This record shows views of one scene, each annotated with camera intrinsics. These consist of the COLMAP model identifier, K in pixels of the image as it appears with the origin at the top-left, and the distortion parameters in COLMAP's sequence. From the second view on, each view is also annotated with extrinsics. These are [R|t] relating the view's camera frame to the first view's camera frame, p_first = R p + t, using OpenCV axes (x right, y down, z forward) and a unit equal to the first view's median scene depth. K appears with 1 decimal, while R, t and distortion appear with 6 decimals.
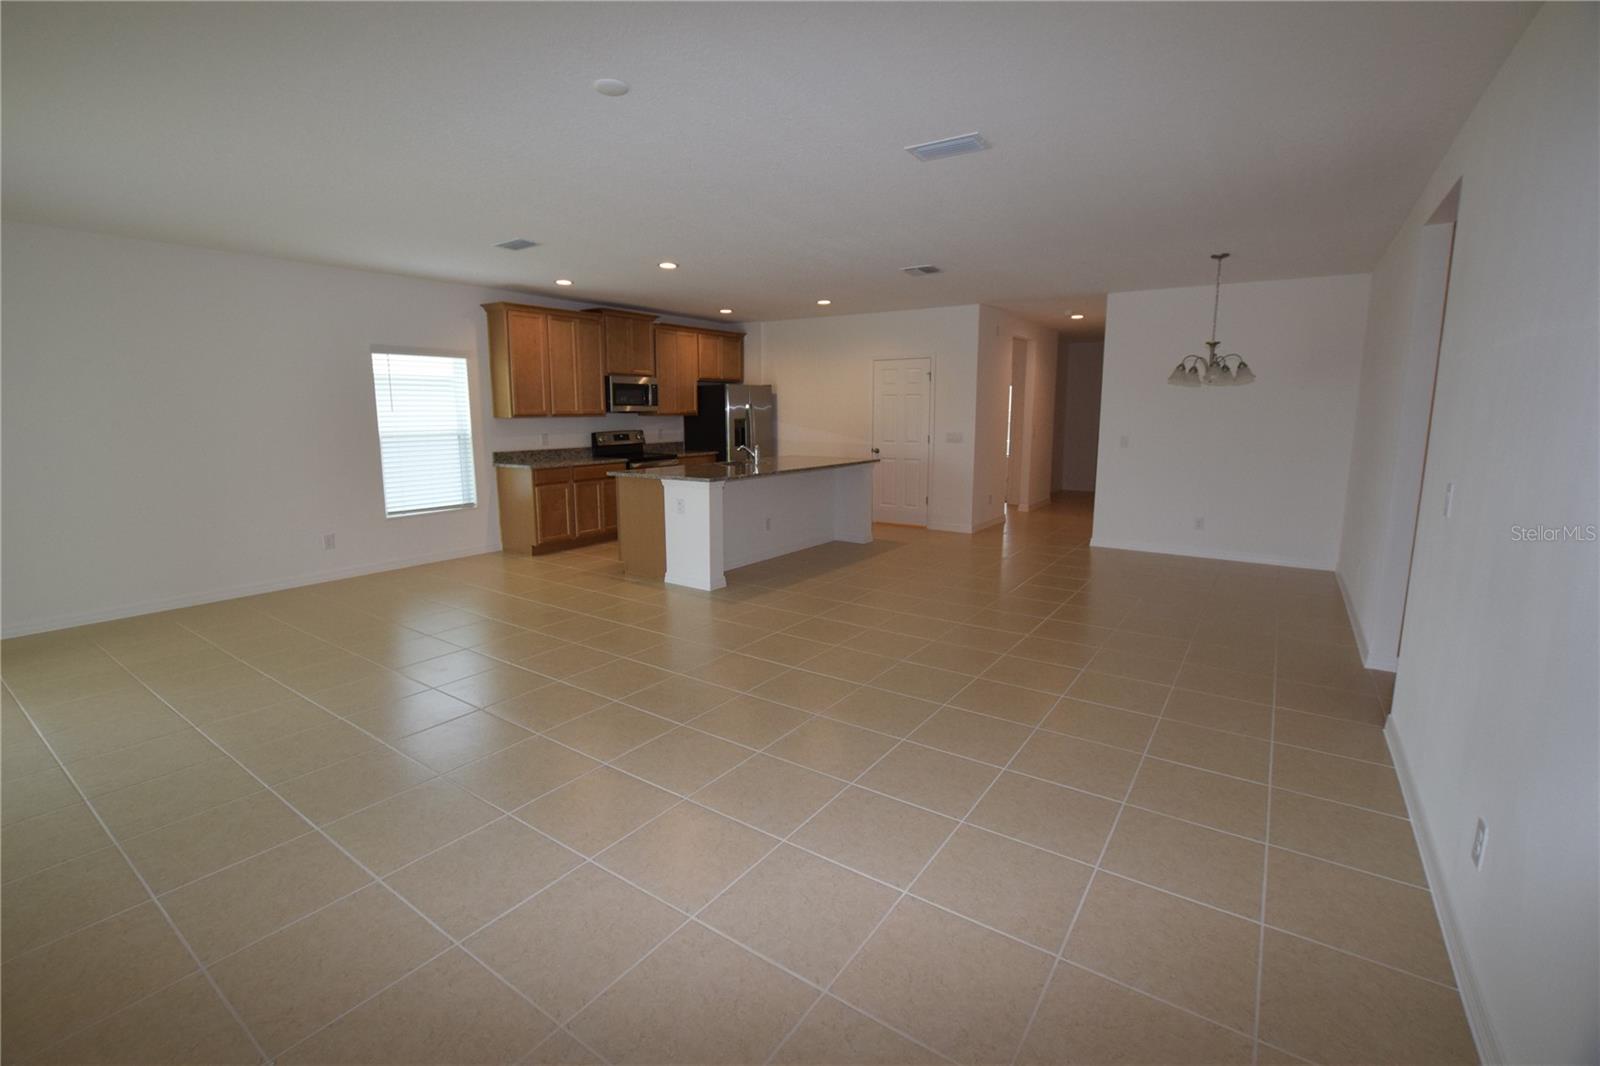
lens RADIAL K [[709.3, 0, 792.0], [0, 709.3, 524.5], [0, 0, 1]] dist [-0.030244, 0.000631]
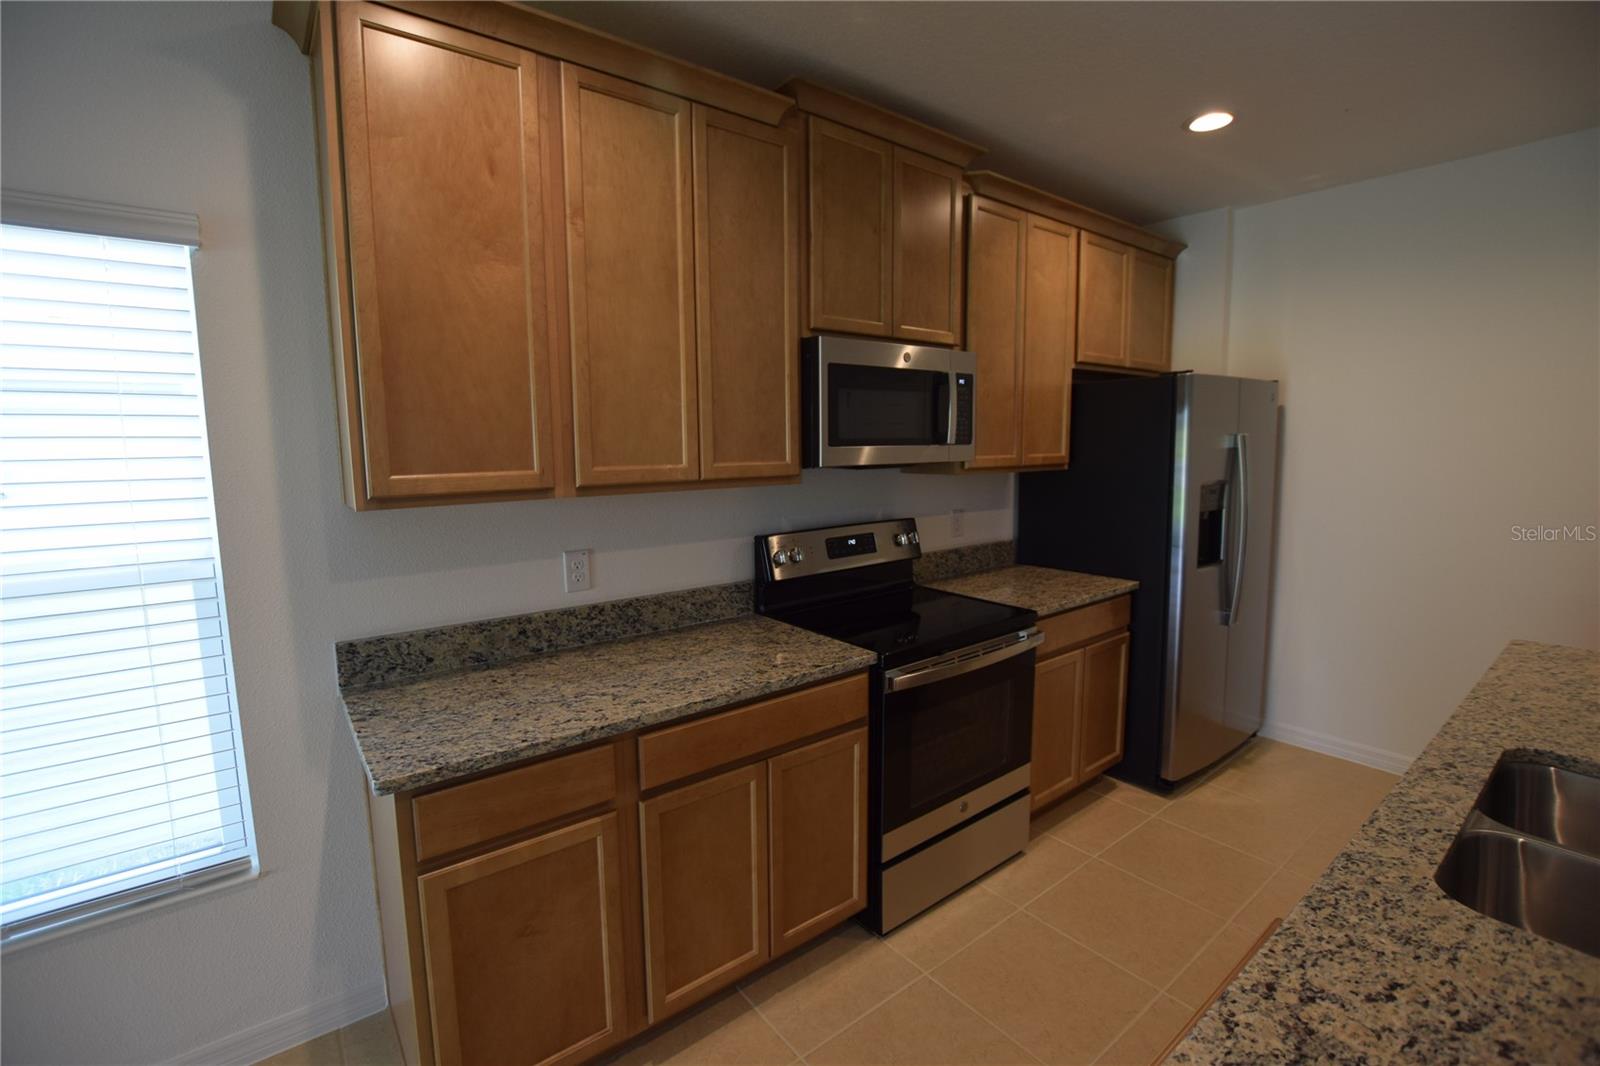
lens RADIAL K [[709.3, 0, 792.0], [0, 709.3, 524.5], [0, 0, 1]] dist [-0.030244, 0.000631]
pose [[0.955111, 0.027546, -0.294963, -0.179202], [-0.039308, 0.998648, -0.034023, -0.124334], [0.293627, 0.044090, 0.954903, 0.715419]]
